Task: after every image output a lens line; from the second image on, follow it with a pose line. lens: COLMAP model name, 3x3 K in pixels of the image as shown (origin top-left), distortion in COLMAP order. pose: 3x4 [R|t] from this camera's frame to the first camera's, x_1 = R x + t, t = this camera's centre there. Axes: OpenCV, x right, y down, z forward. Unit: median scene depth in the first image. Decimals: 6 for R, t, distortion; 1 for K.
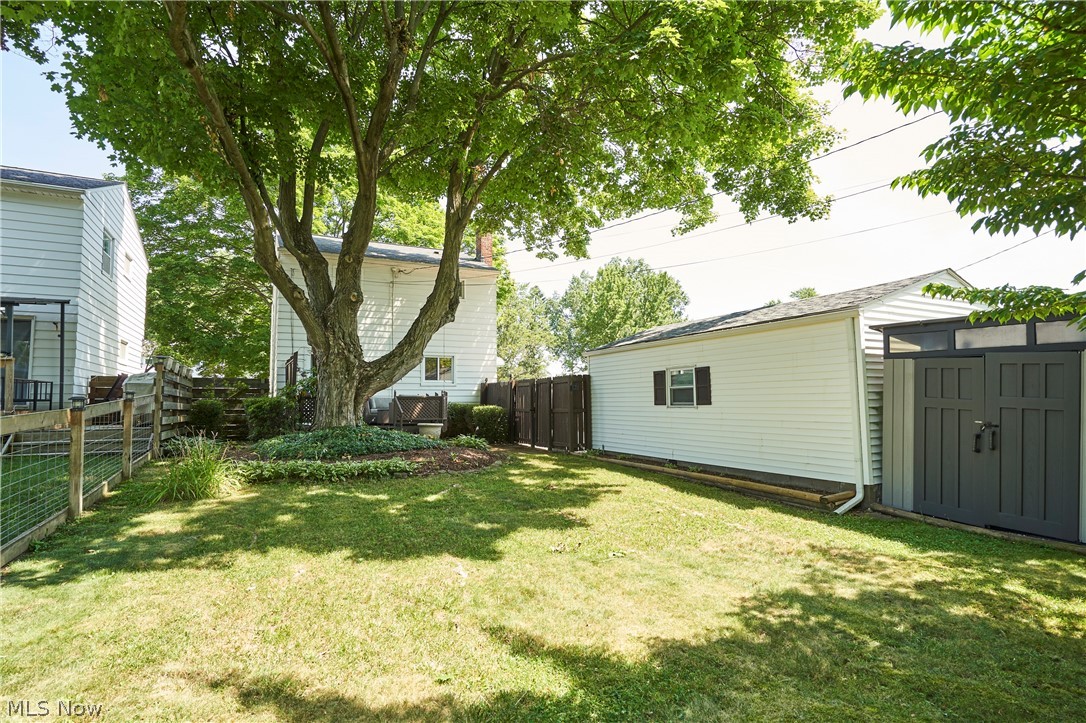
lens RADIAL K [[539.1, 0, 543.0], [0, 539.1, 361.5], [0, 0, 1]] dist [0.000257, 0.000043]
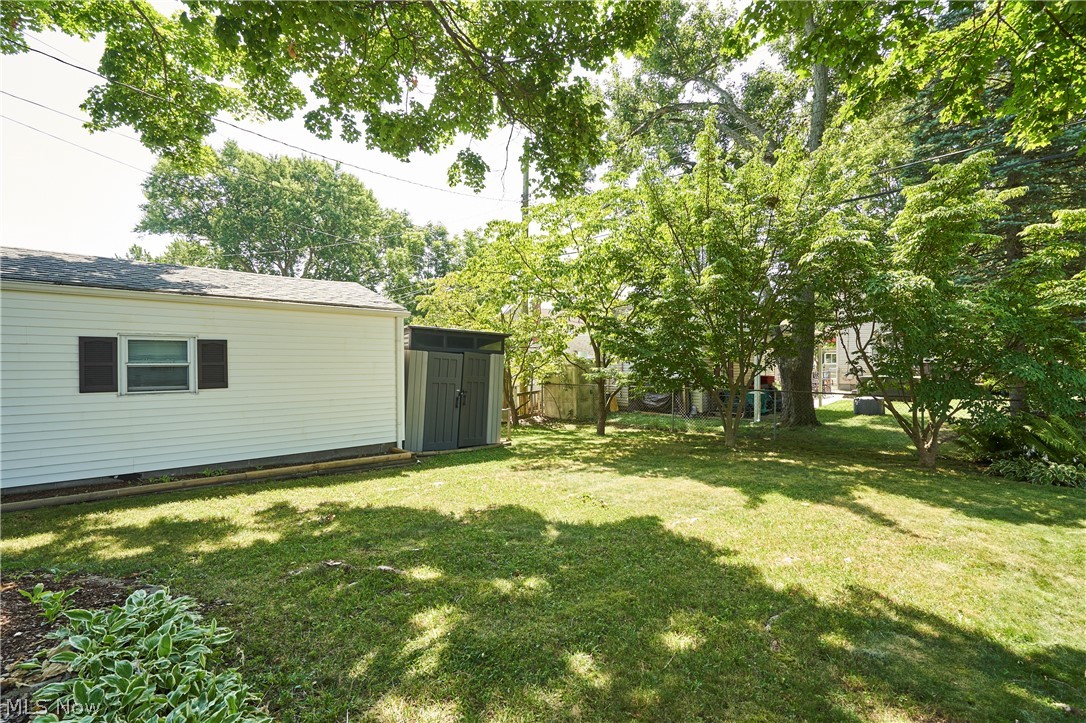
lens RADIAL K [[504.1, 0, 543.0], [0, 504.1, 361.5], [0, 0, 1]] dist [0.000795, 0.000197]
pose [[-0.289503, 0.010829, 0.957116, -0.522183], [-0.068413, 0.997145, -0.031976, 0.031757], [-0.954729, -0.074736, -0.287936, 0.742854]]
